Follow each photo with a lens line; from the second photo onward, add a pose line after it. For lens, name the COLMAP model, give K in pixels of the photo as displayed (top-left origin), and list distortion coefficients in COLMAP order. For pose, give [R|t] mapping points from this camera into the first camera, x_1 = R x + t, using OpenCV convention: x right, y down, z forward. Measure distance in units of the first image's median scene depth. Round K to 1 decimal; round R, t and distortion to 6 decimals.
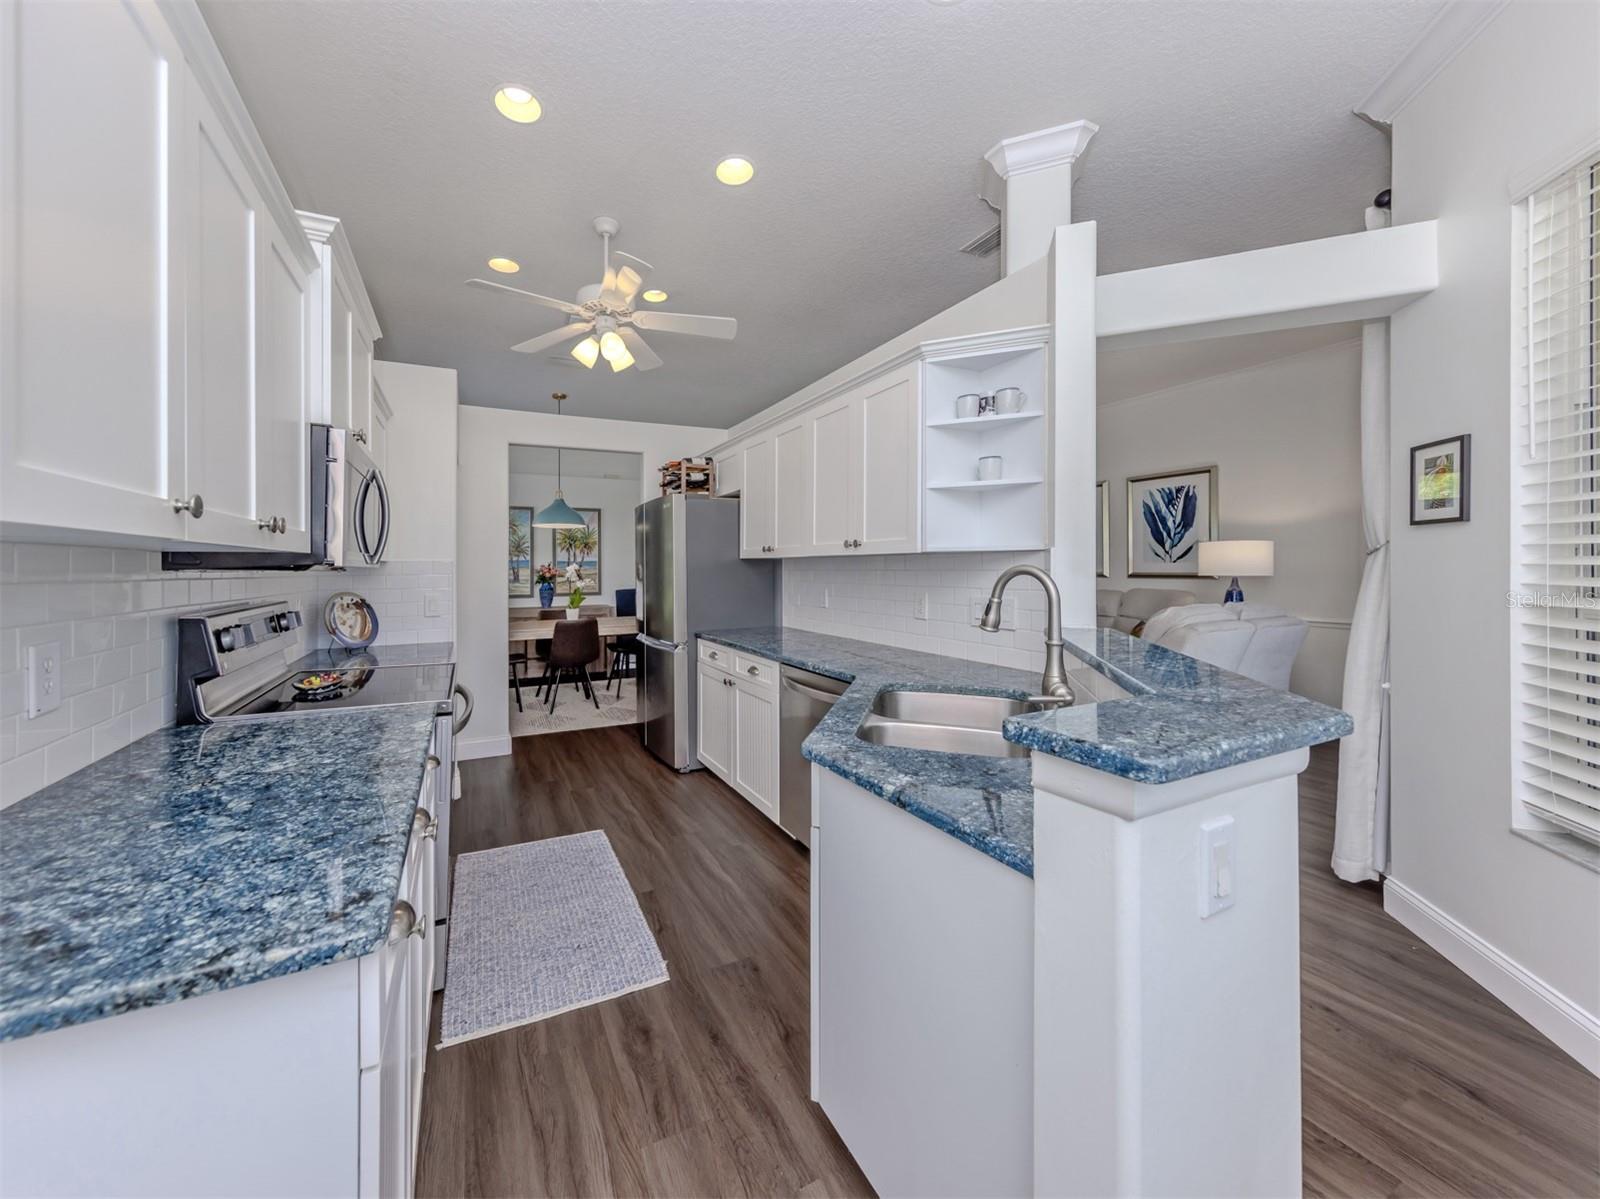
lens RADIAL K [[577.5, 0, 738.2], [0, 577.5, 561.7], [0, 0, 1]] dist [0.019893, 0.000007]
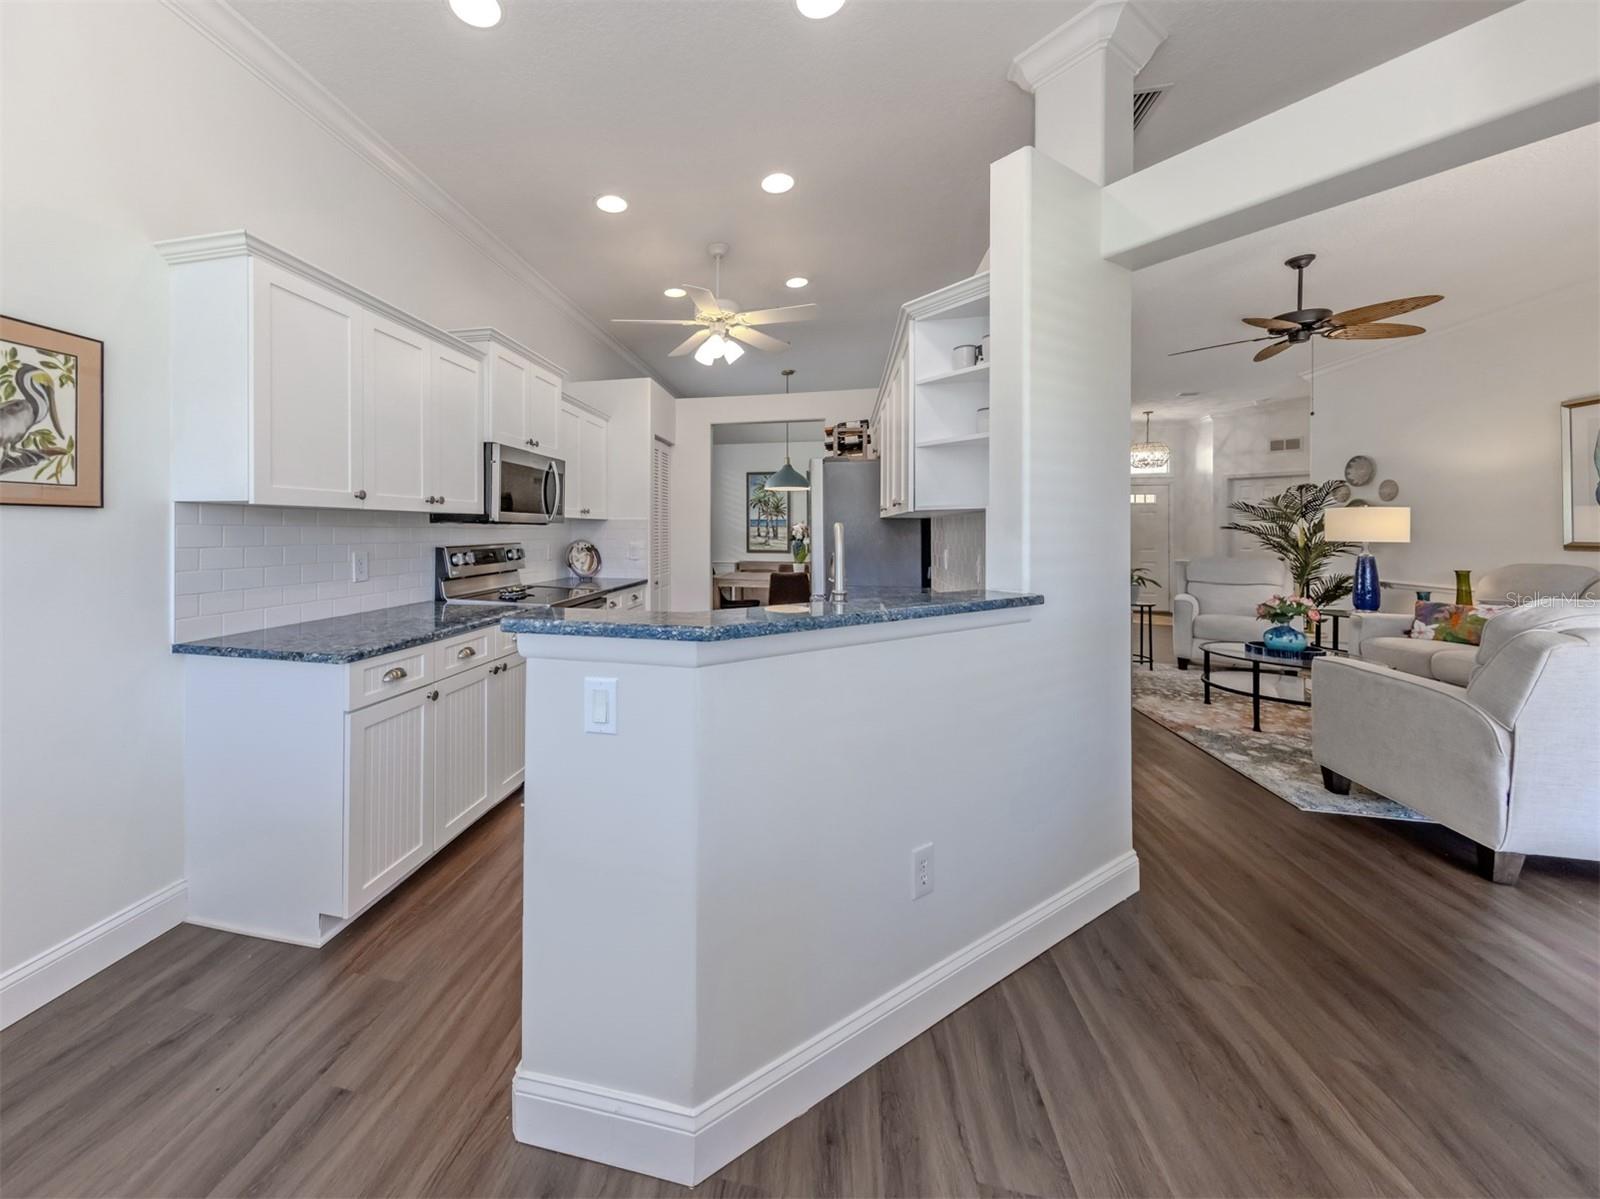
lens RADIAL K [[599.3, 0, 699.5], [0, 599.3, 531.4], [0, 0, 1]] dist [0.002063, 0.000357]
pose [[0.791966, 0.014271, -0.610399, 0.512010], [-0.004610, 0.999838, 0.017396, 0.001519], [0.610548, -0.010963, 0.791903, -0.036700]]
